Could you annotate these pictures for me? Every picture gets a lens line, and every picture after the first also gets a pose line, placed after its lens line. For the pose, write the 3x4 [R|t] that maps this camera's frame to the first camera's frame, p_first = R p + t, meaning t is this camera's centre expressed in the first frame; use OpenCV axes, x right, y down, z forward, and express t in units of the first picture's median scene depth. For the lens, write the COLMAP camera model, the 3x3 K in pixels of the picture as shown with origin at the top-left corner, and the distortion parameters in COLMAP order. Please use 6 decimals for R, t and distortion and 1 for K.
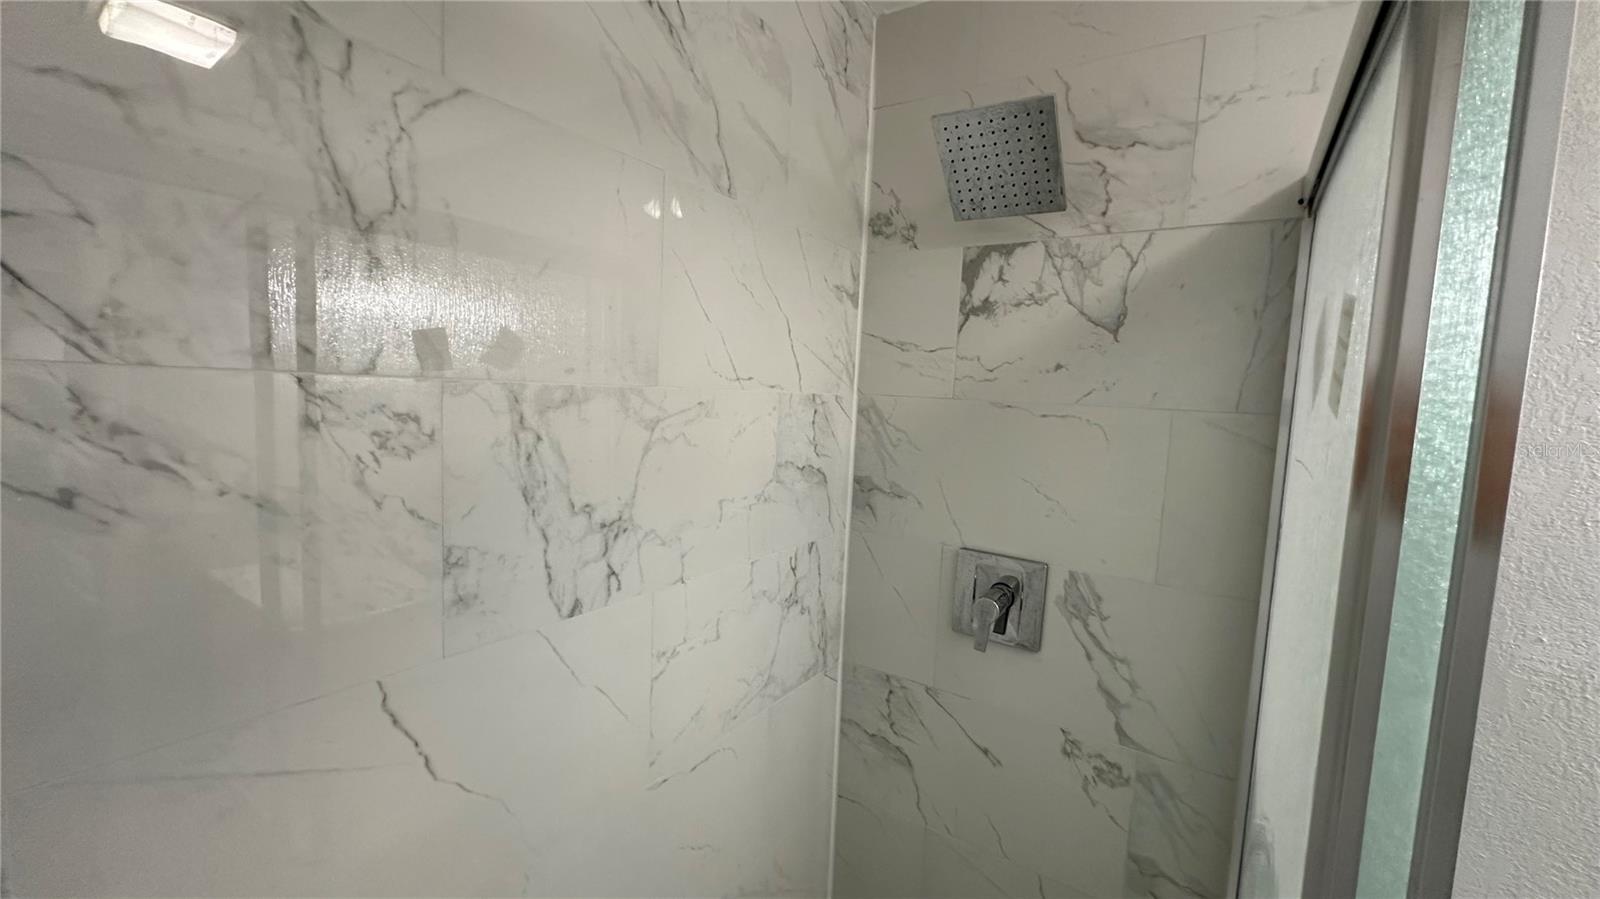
lens RADIAL K [[639.7, 0, 803.2], [0, 639.7, 445.9], [0, 0, 1]] dist [-0.001823, 0.000437]
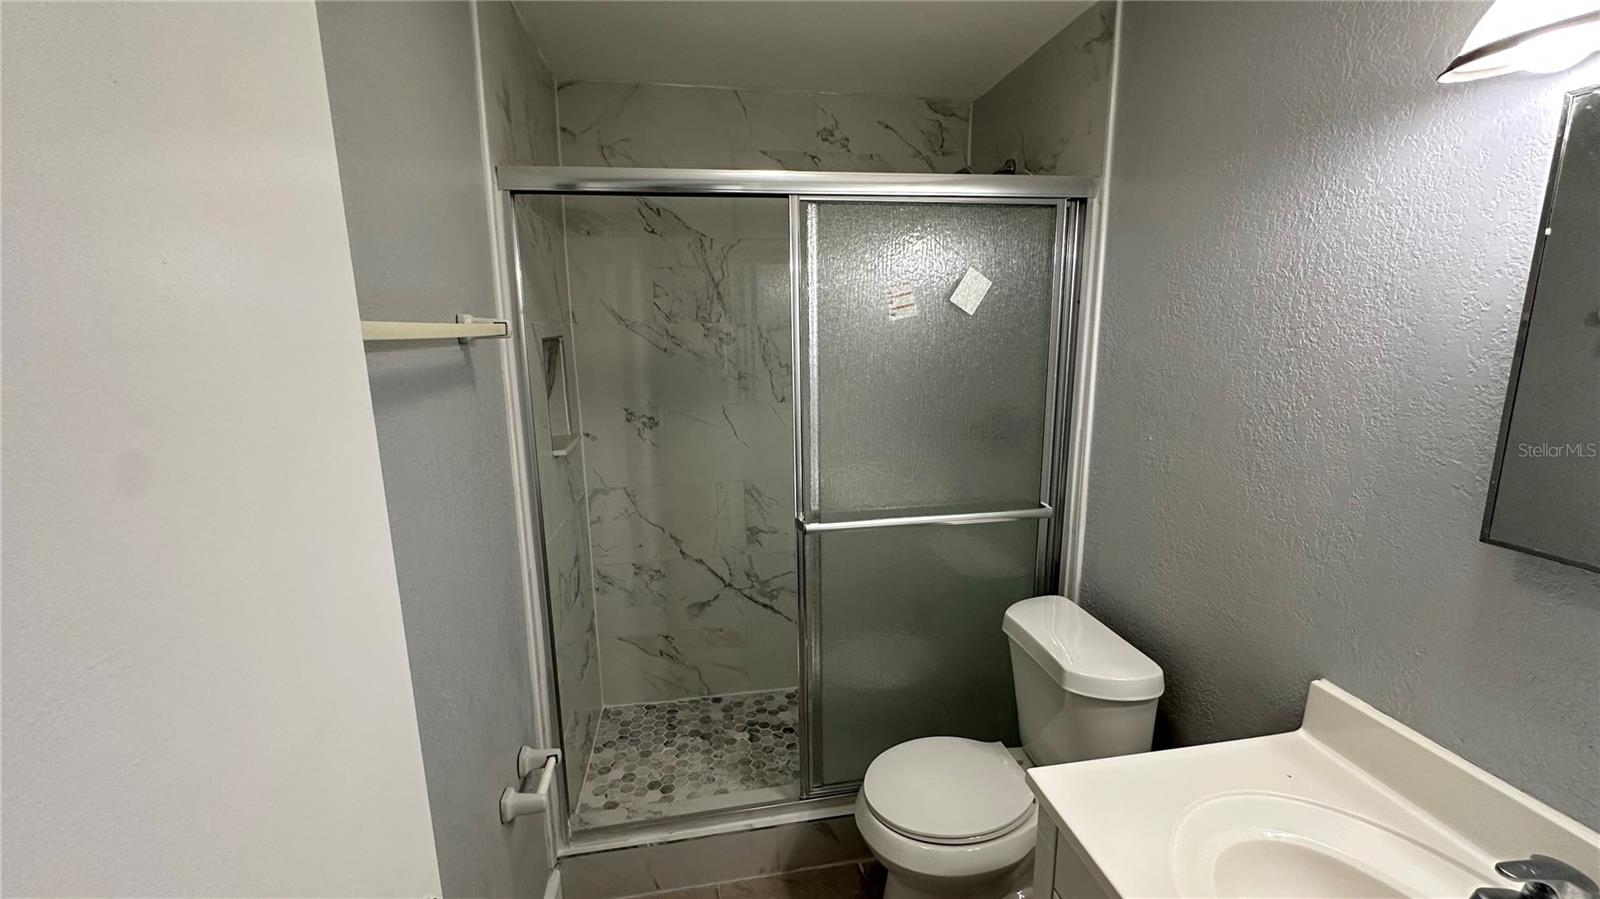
lens RADIAL K [[639.7, 0, 803.2], [0, 639.7, 445.9], [0, 0, 1]] dist [-0.001823, 0.000437]
pose [[0.688040, 0.084894, -0.720690, 1.311069], [-0.021091, 0.995053, 0.097077, 0.125833], [0.725367, -0.051592, 0.686427, -0.685864]]
